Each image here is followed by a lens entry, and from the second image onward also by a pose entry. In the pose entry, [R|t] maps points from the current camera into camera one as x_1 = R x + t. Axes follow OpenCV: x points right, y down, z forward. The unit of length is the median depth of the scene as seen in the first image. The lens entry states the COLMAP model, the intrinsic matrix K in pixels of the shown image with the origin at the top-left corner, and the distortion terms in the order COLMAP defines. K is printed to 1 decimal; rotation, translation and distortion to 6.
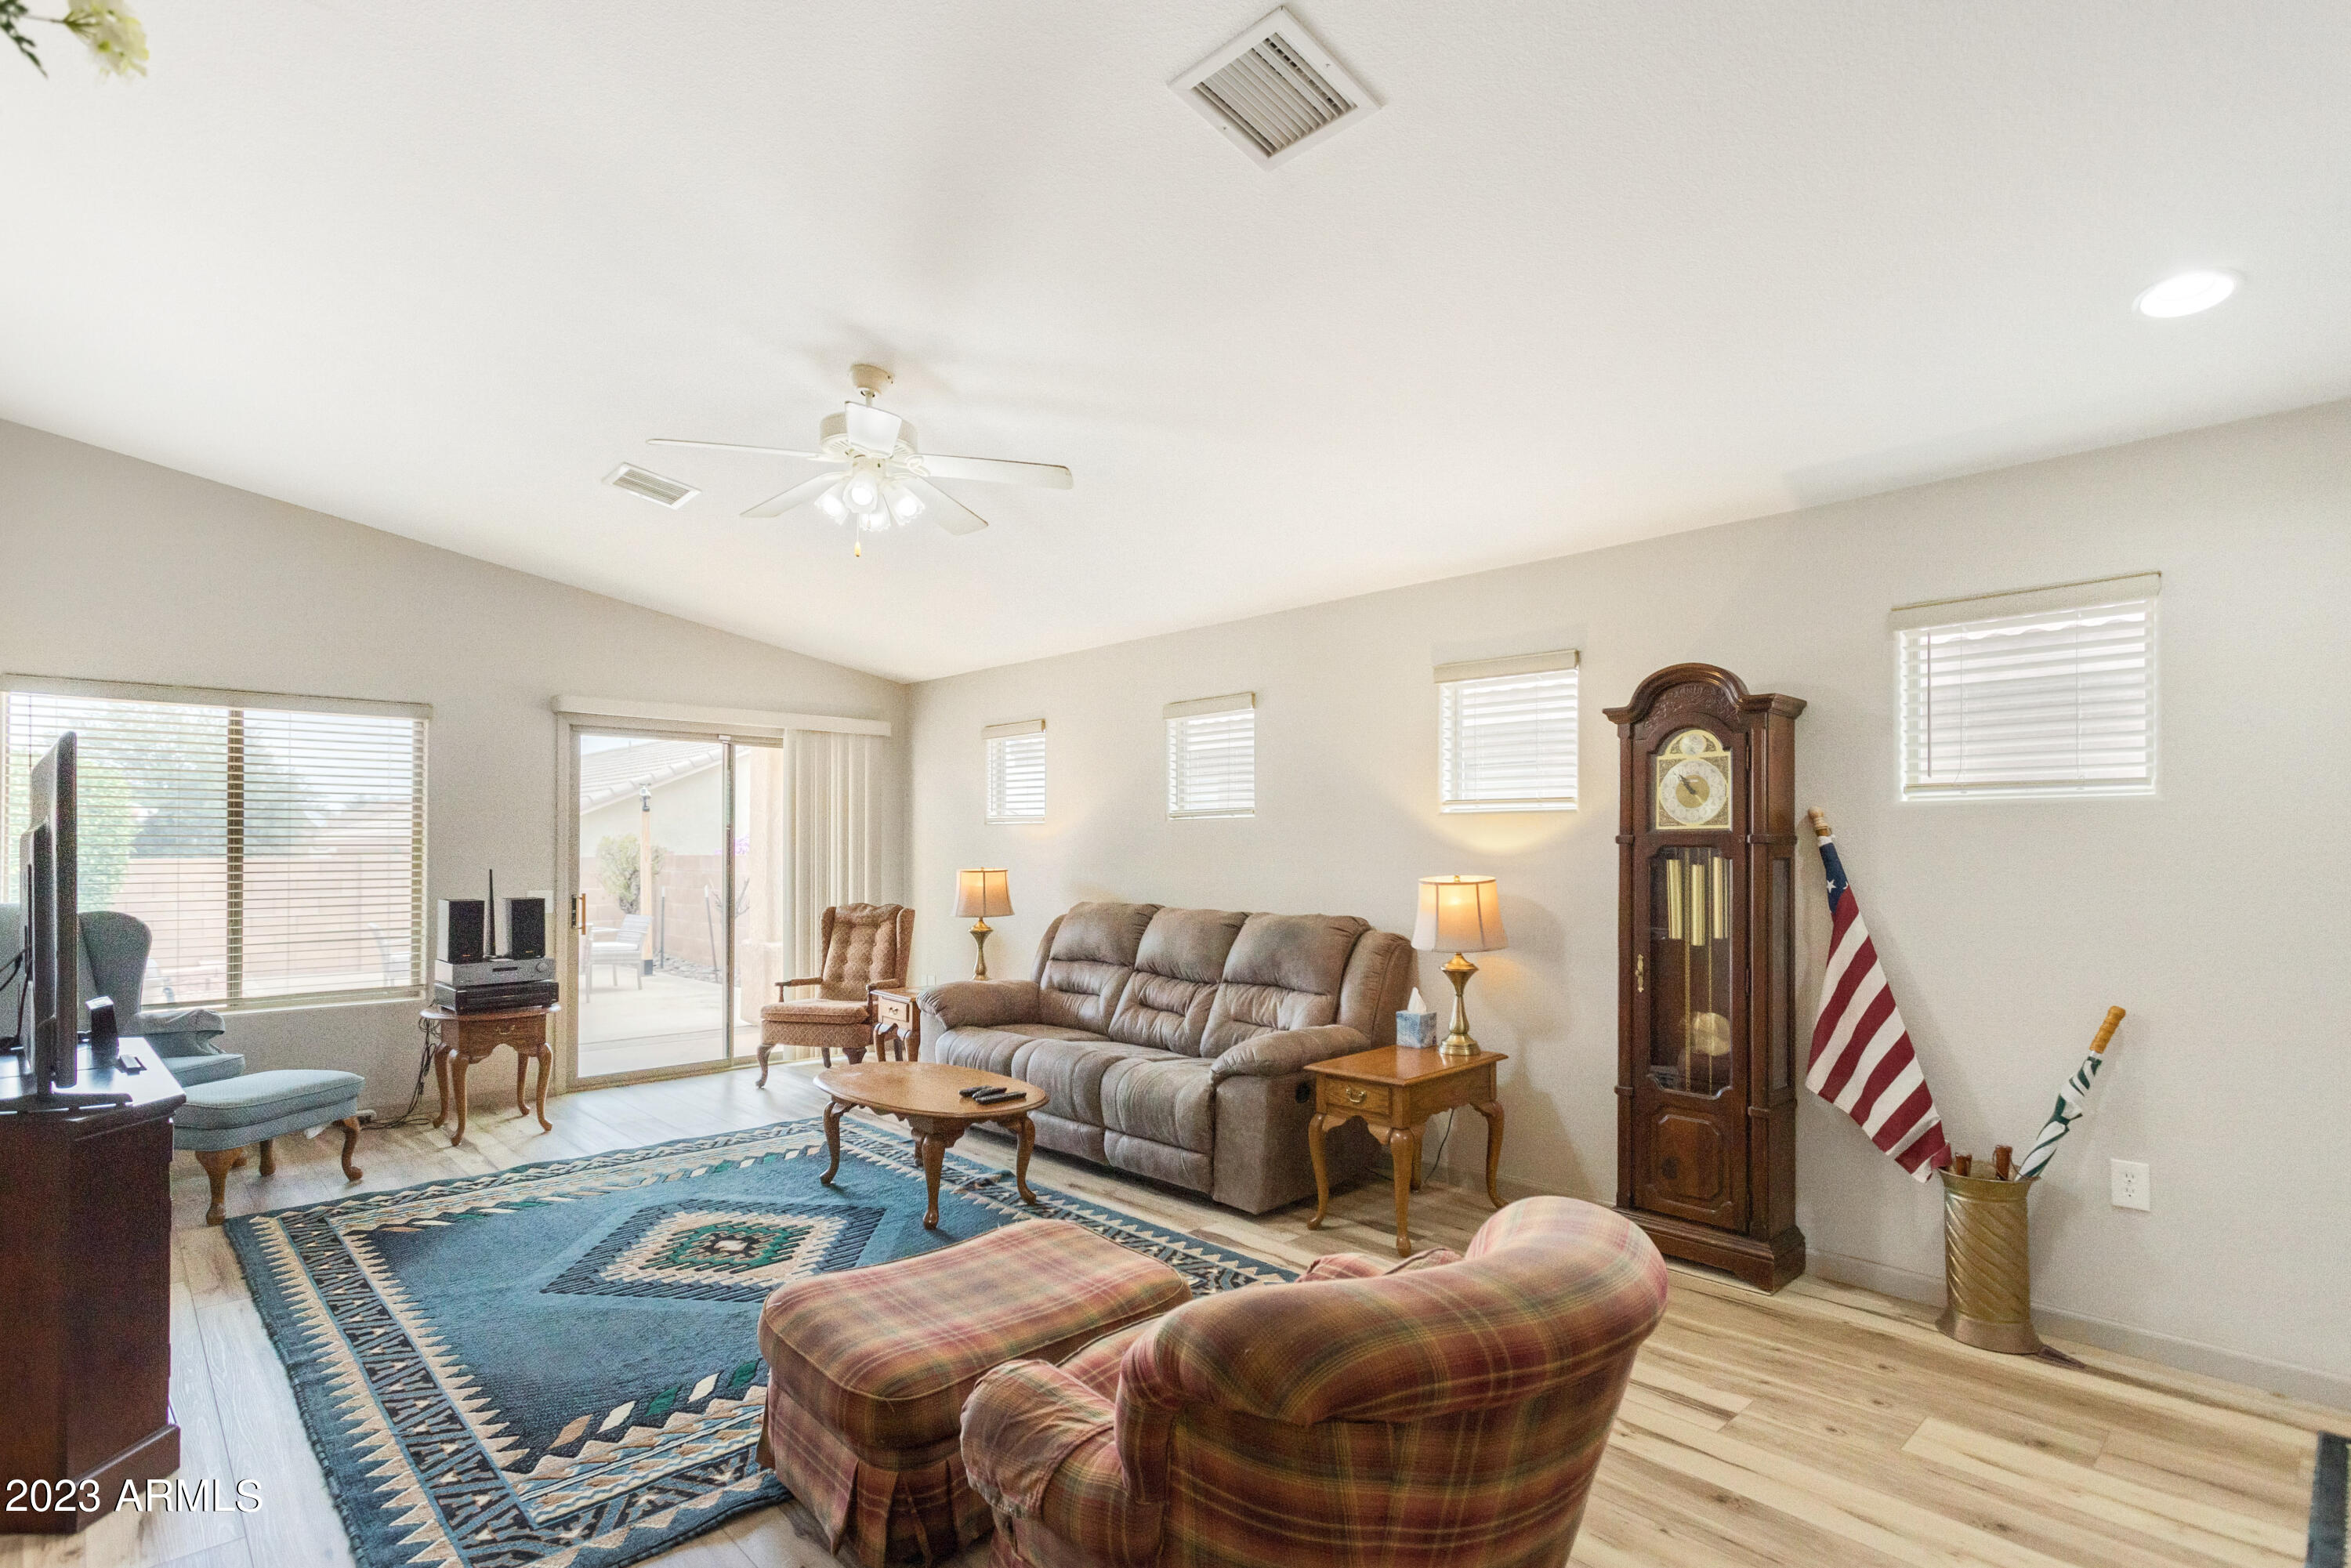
lens RADIAL K [[1136.0, 0, 1200.9], [0, 1136.0, 846.4], [0, 0, 1]] dist [-0.004206, -0.000720]
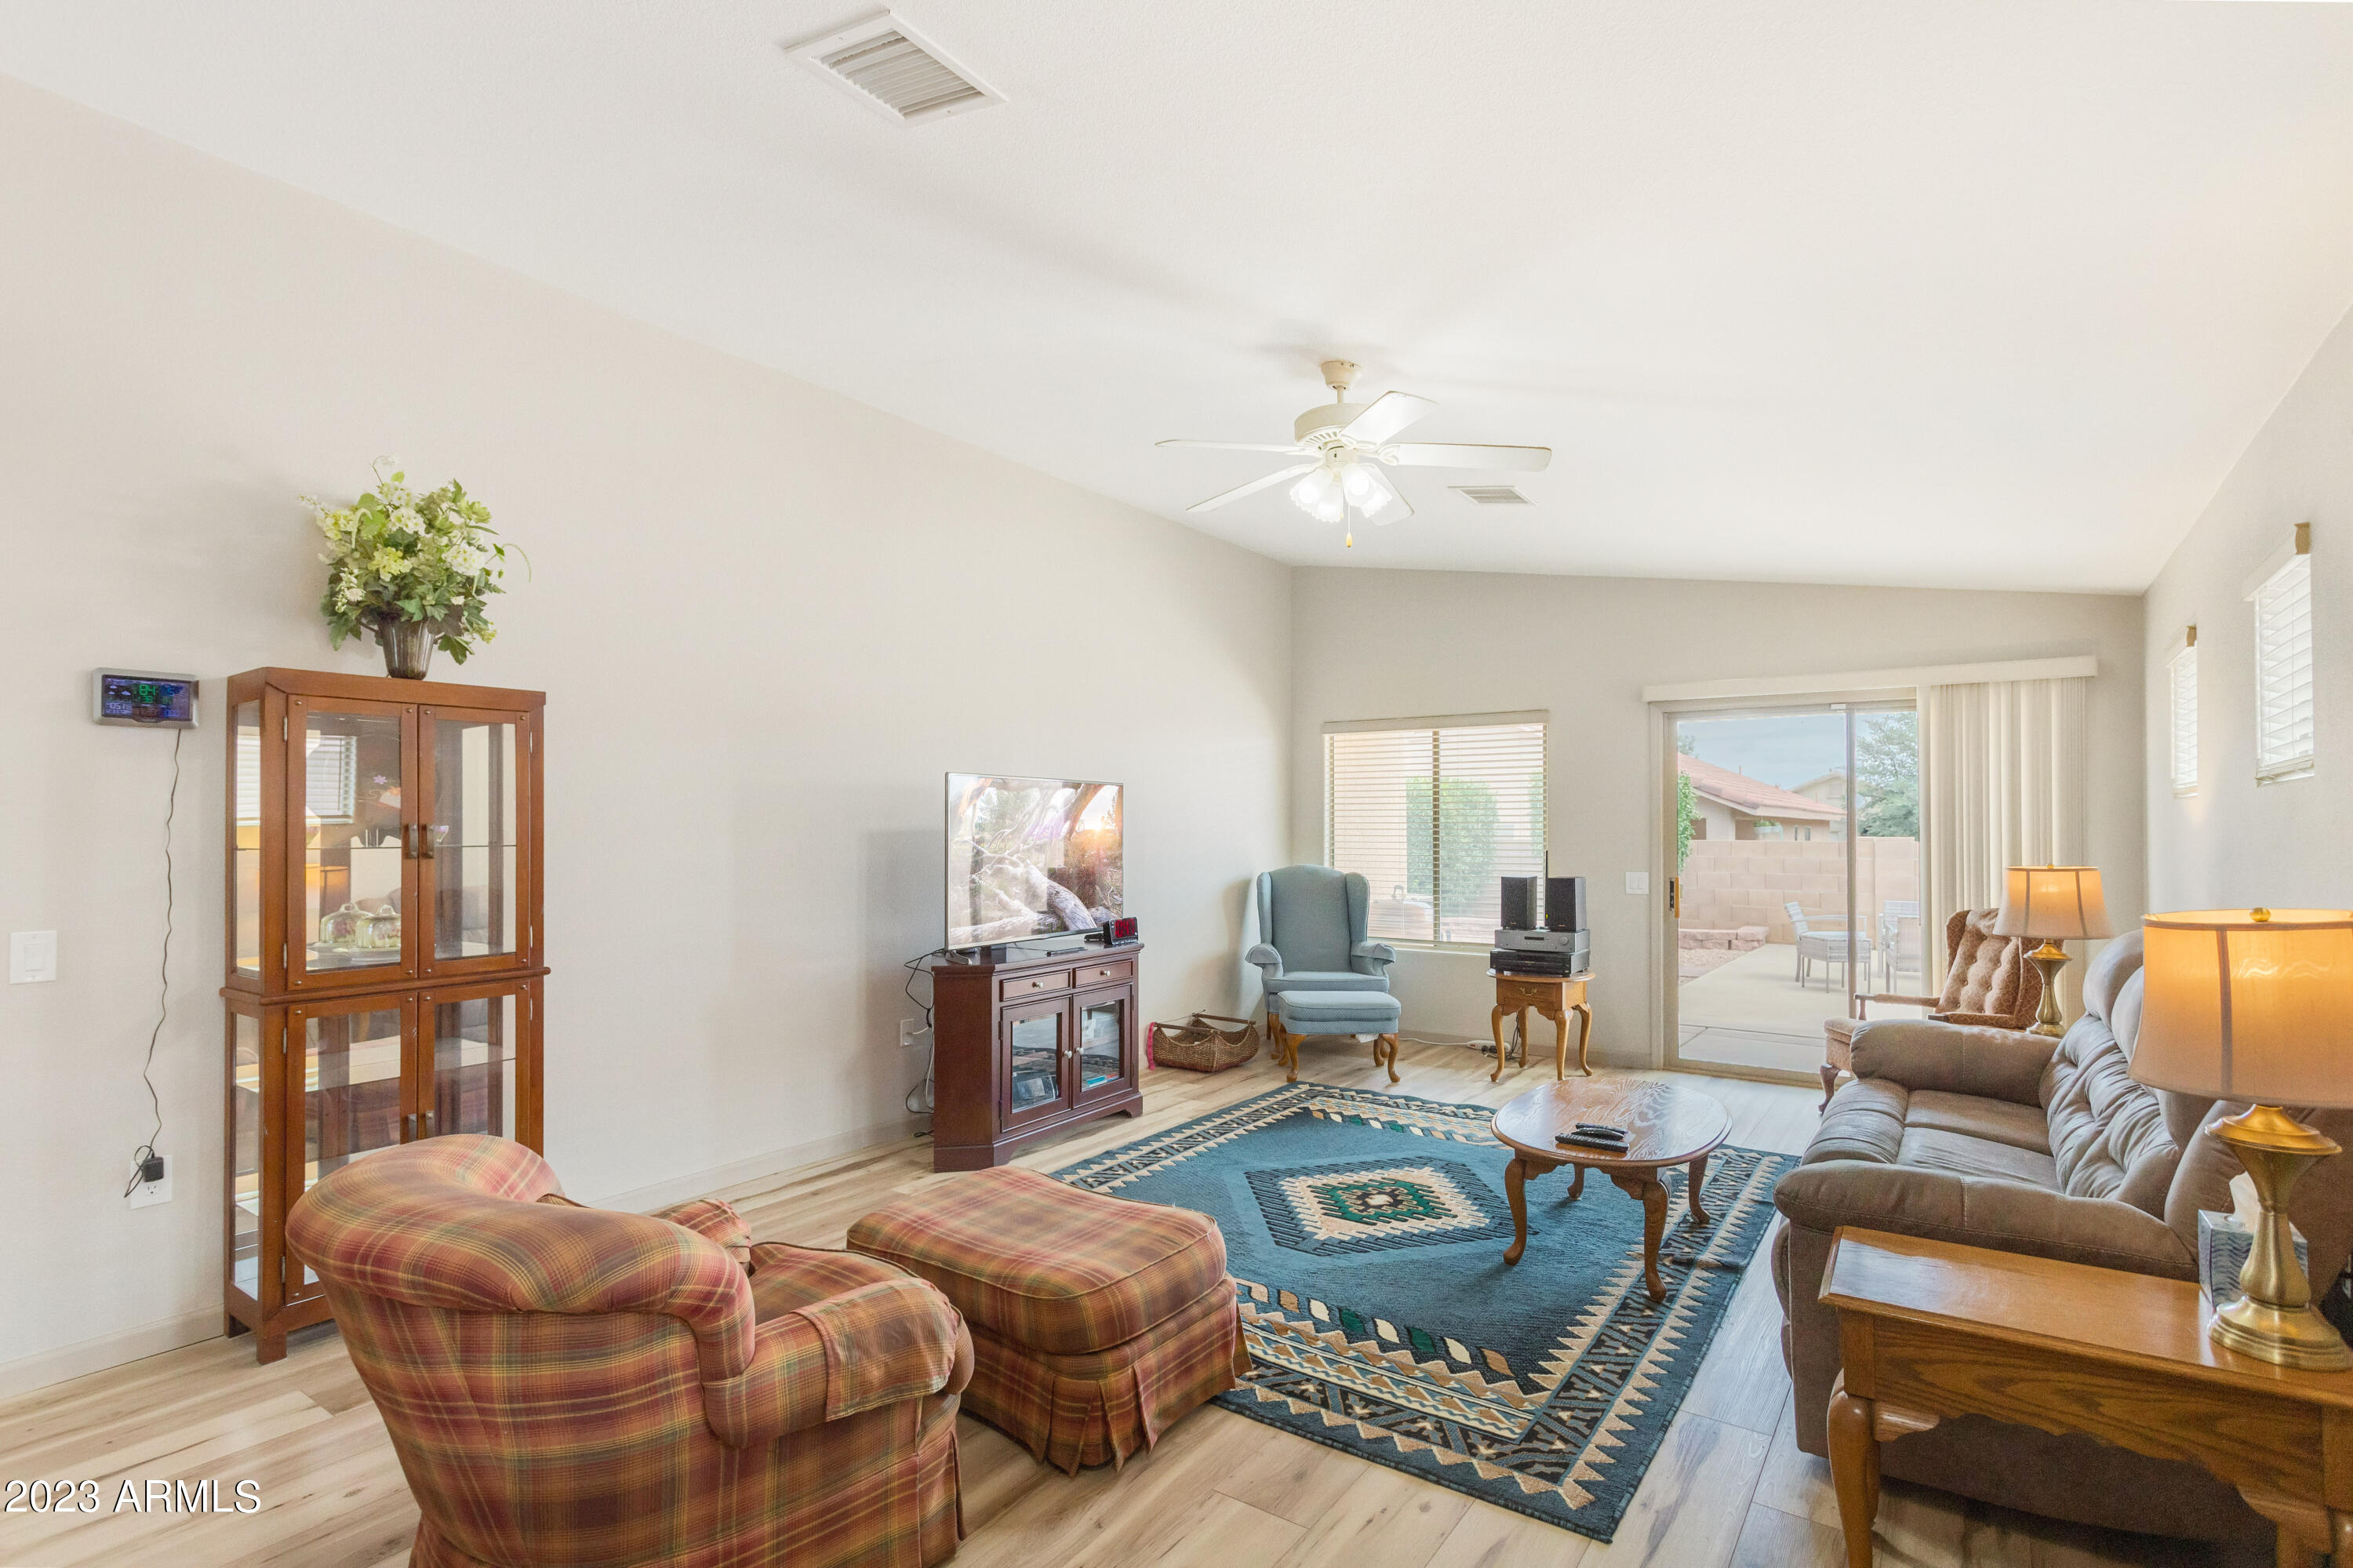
lens RADIAL K [[1137.1, 0, 1178.1], [0, 1137.1, 781.1], [0, 0, 1]] dist [-0.004206, -0.000720]
pose [[0.176225, -0.039923, -0.983540, 0.564124], [-0.004311, 0.999136, -0.041329, -0.000488], [0.984341, 0.011524, 0.175900, 0.554223]]
